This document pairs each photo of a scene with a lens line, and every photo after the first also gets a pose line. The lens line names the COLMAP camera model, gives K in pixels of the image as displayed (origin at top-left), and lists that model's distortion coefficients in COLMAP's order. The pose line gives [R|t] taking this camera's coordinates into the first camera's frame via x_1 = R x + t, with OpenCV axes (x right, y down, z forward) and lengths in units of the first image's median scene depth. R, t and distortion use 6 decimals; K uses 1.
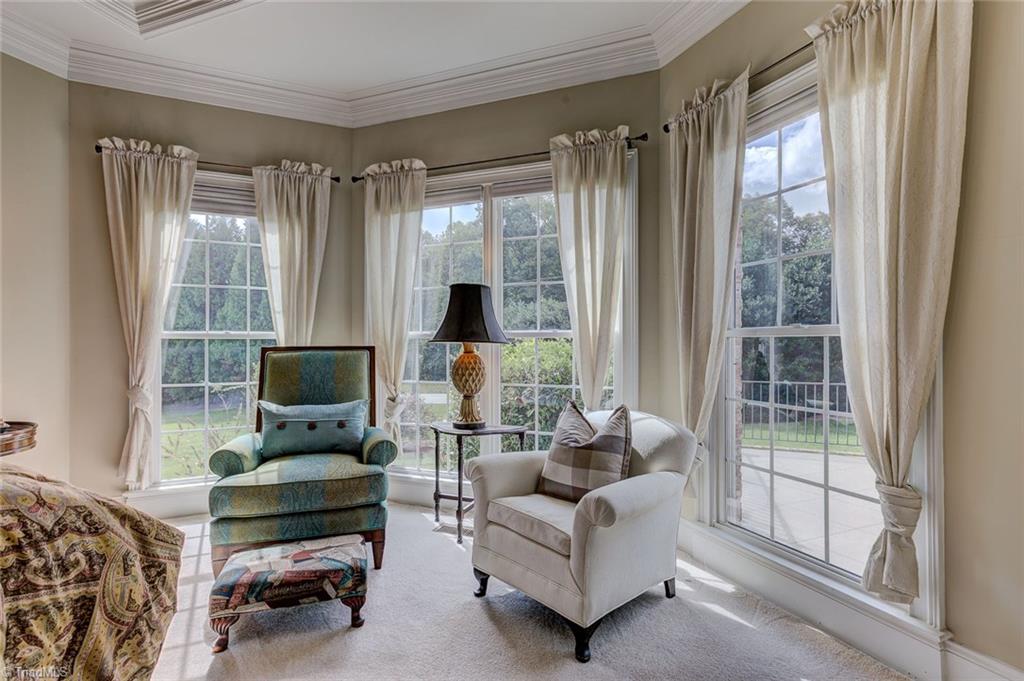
lens RADIAL K [[490.3, 0, 512.0], [0, 490.3, 340.5], [0, 0, 1]] dist [0.011394, 0.000334]
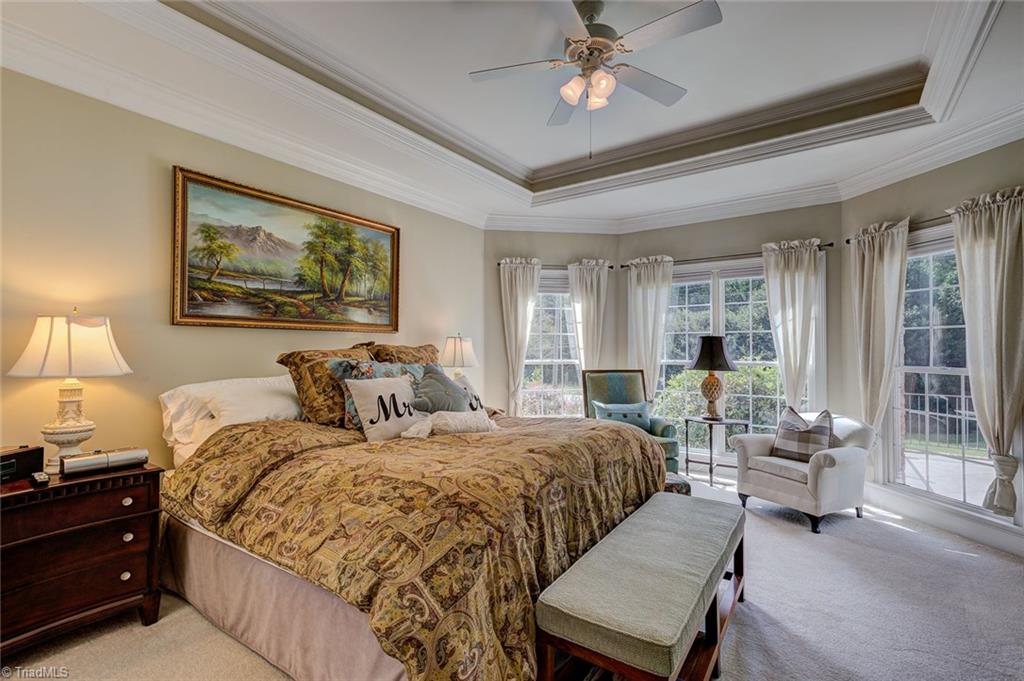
lens RADIAL K [[468.9, 0, 512.0], [0, 468.9, 340.5], [0, 0, 1]] dist [0.016779, 0.001335]
pose [[0.971438, -0.003901, -0.237262, -0.388350], [0.002312, 0.999973, -0.006976, -0.090377], [0.237282, 0.006228, 0.971421, -0.770279]]
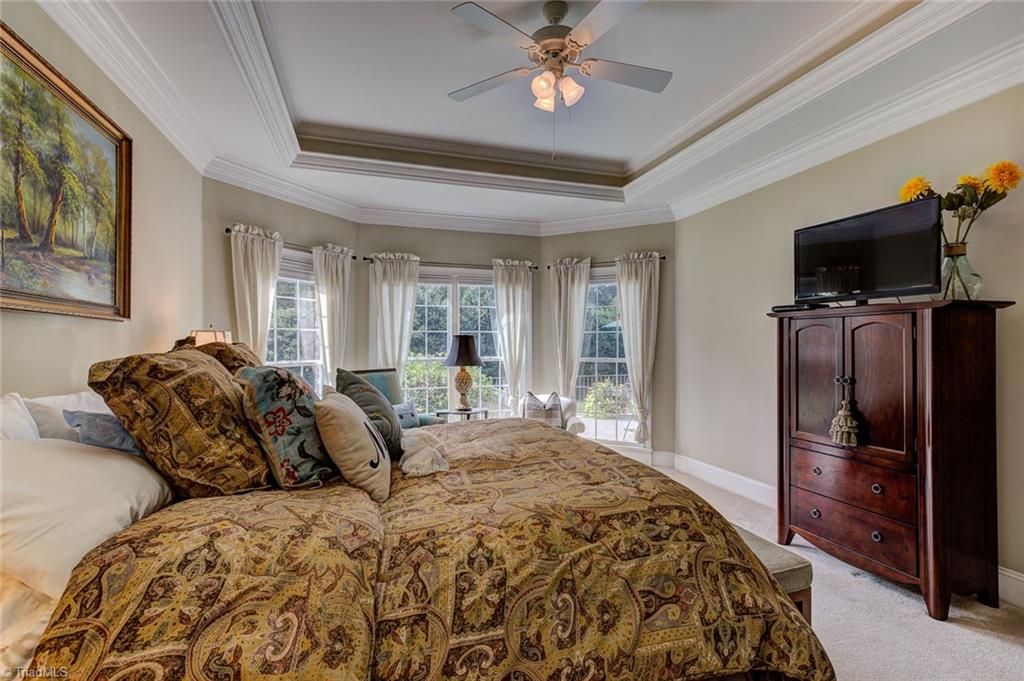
lens RADIAL K [[457.4, 0, 512.0], [0, 457.4, 340.5], [0, 0, 1]] dist [0.013030, 0.000688]
pose [[0.773616, 0.003302, 0.633646, -1.098930], [-0.001991, 0.999994, -0.002779, -0.090541], [-0.633652, 0.000888, 0.773618, -0.490077]]
